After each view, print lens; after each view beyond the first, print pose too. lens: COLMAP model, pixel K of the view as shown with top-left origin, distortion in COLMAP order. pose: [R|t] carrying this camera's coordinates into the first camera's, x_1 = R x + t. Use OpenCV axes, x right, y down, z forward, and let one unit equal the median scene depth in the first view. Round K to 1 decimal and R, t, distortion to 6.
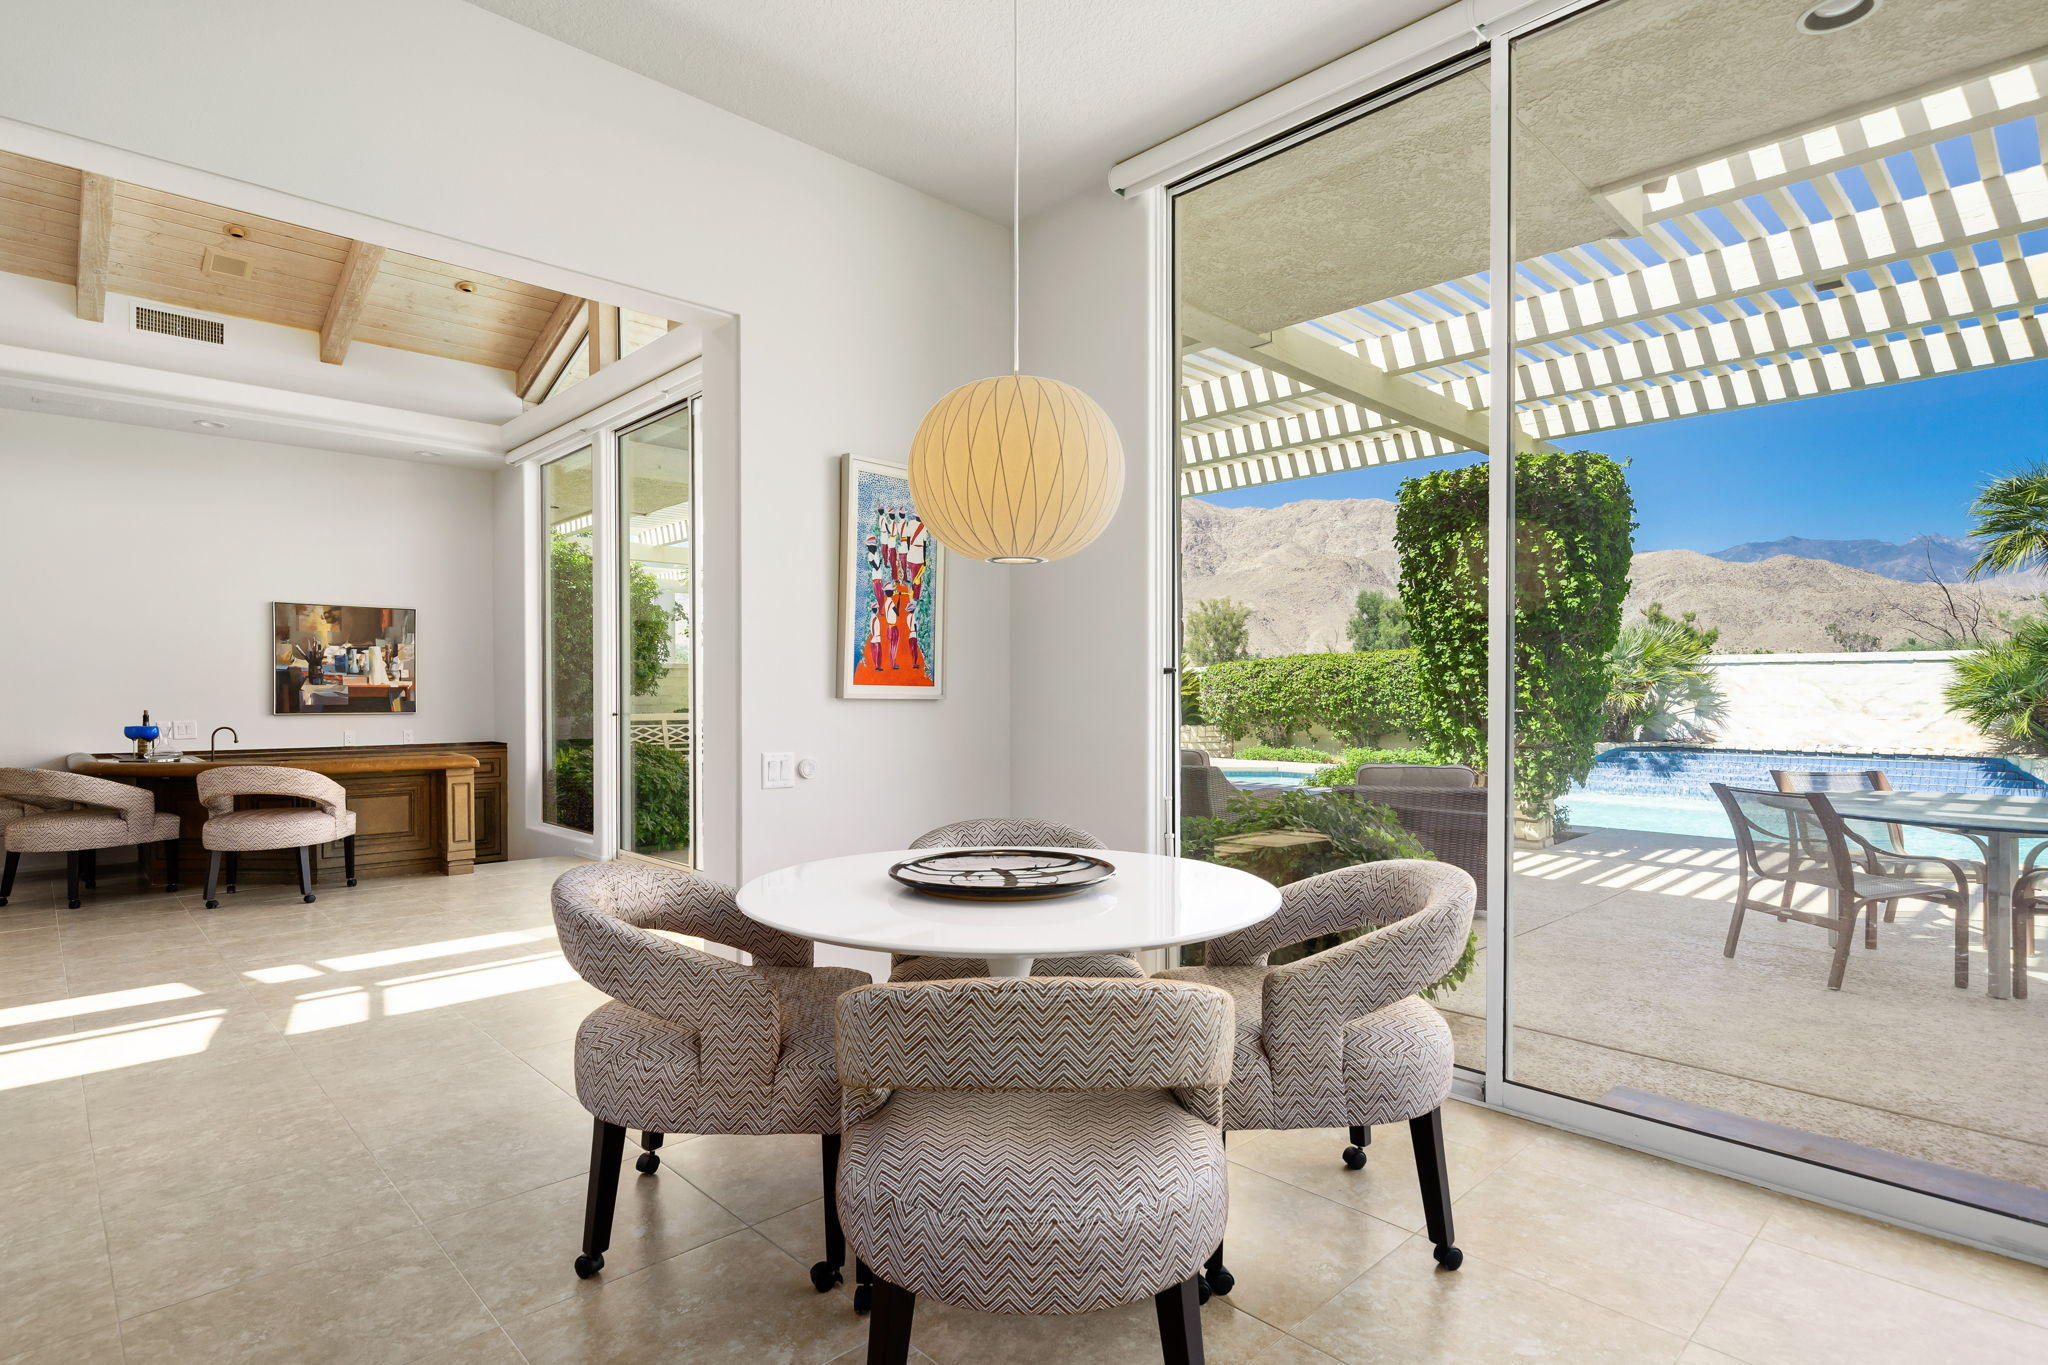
lens RADIAL K [[1040.2, 0, 1016.2], [0, 1040.2, 701.3], [0, 0, 1]] dist [0.001697, 0.000456]
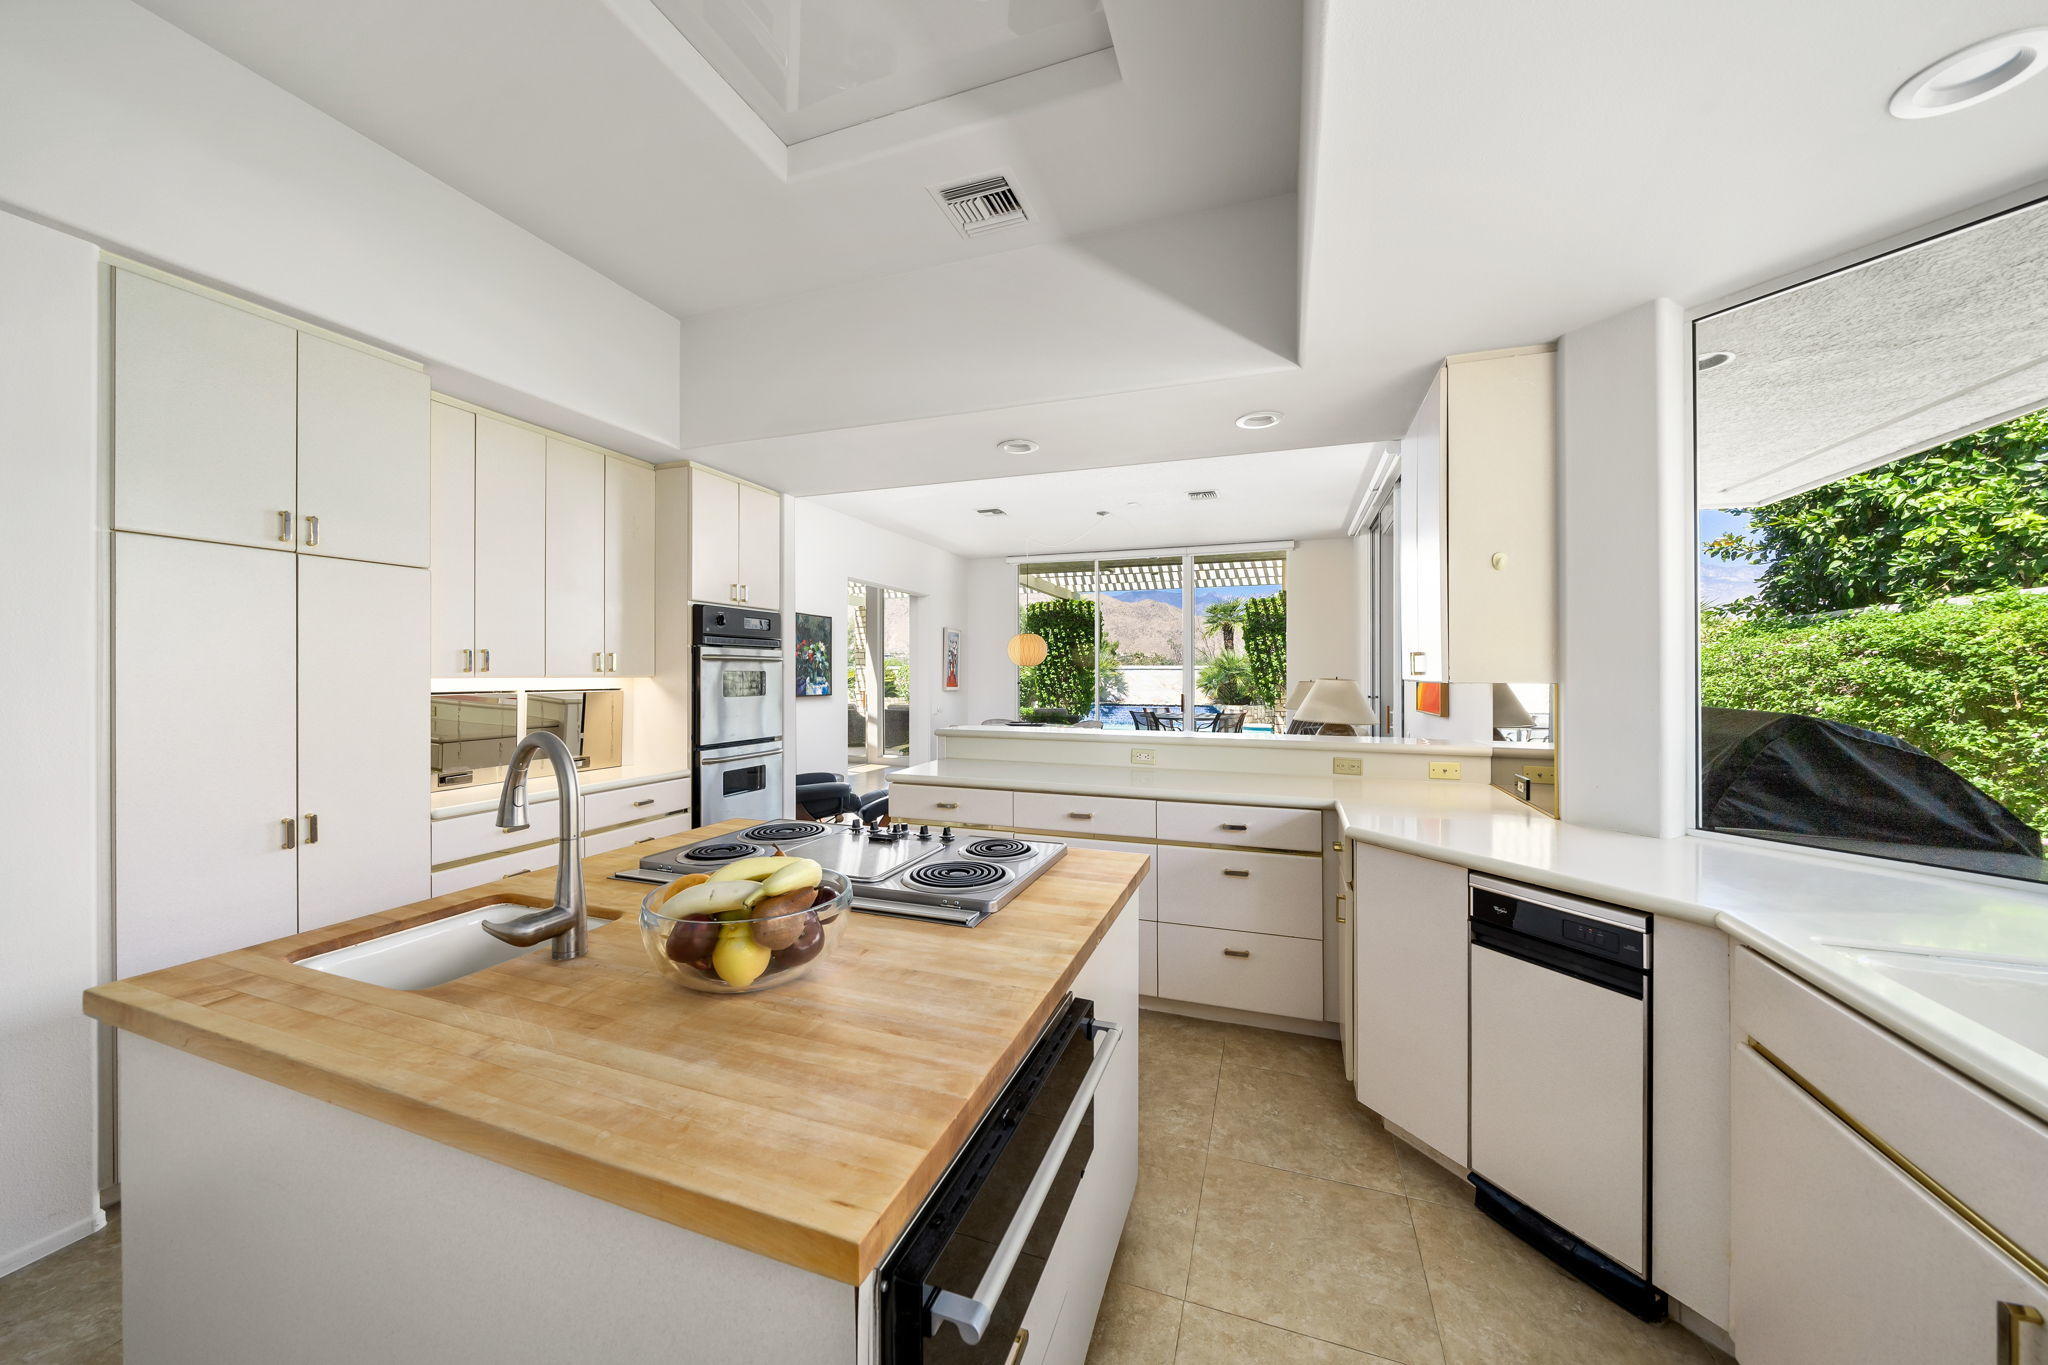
lens RADIAL K [[711.4, 0, 1025.1], [0, 711.4, 673.2], [0, 0, 1]] dist [0.000343, -0.000014]
pose [[0.894656, 0.002760, 0.446747, -0.321441], [0.001972, 0.999947, -0.010125, -0.011837], [-0.446751, 0.009939, 0.894603, -0.443537]]
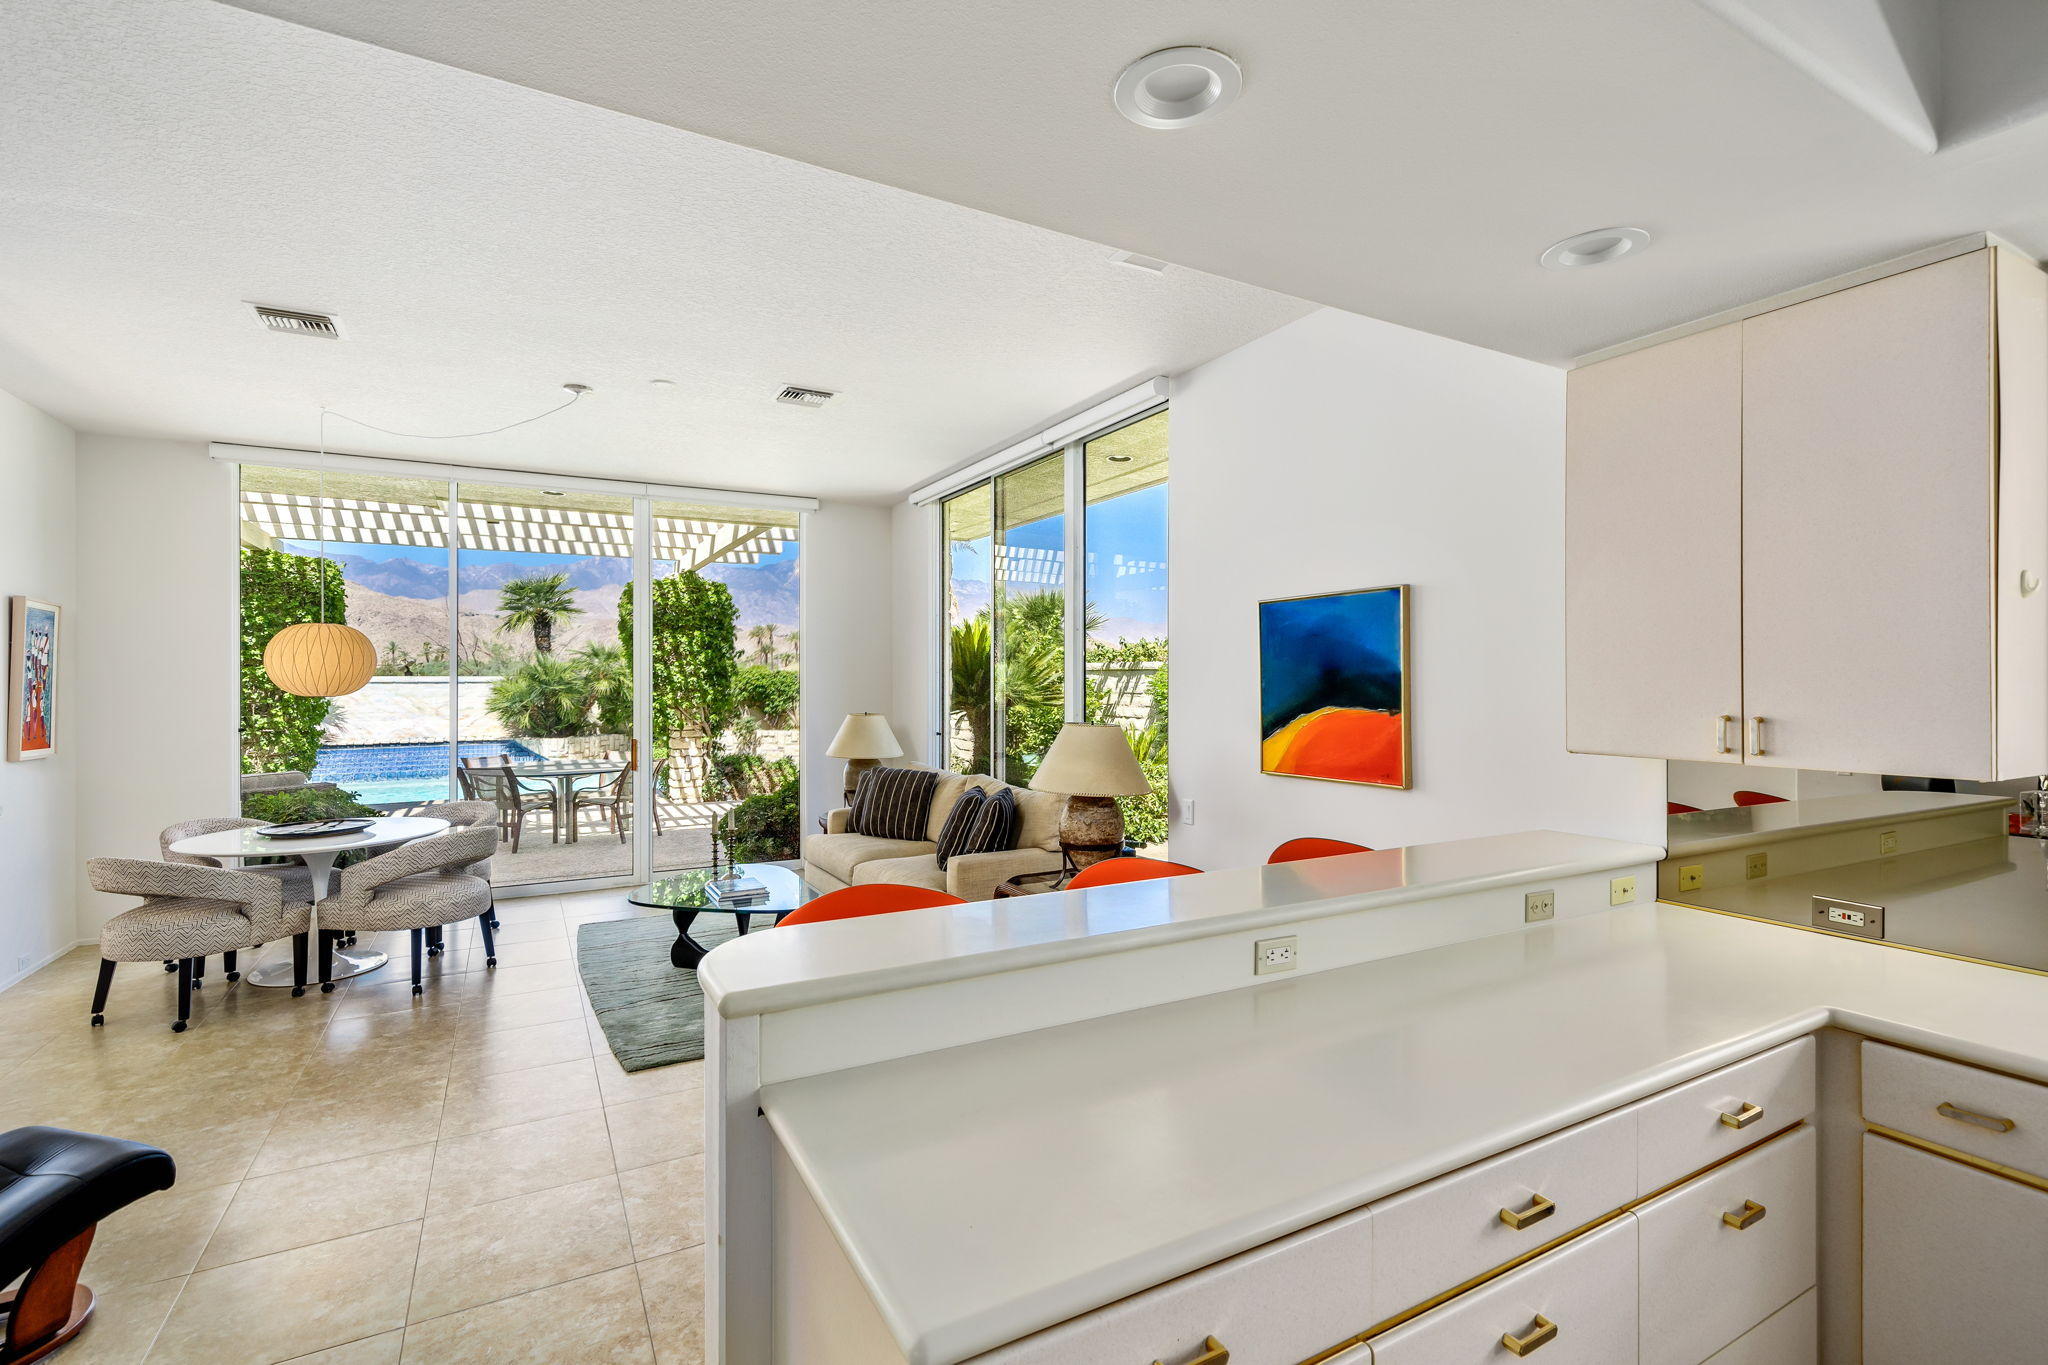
lens RADIAL K [[924.6, 0, 1020.4], [0, 924.6, 673.7], [0, 0, 1]] dist [-0.001406, 0.000145]
pose [[0.257789, 0.006883, 0.966177, -0.315839], [0.012265, 0.999871, -0.010395, -0.028412], [-0.966123, 0.014530, 0.257671, -0.210339]]
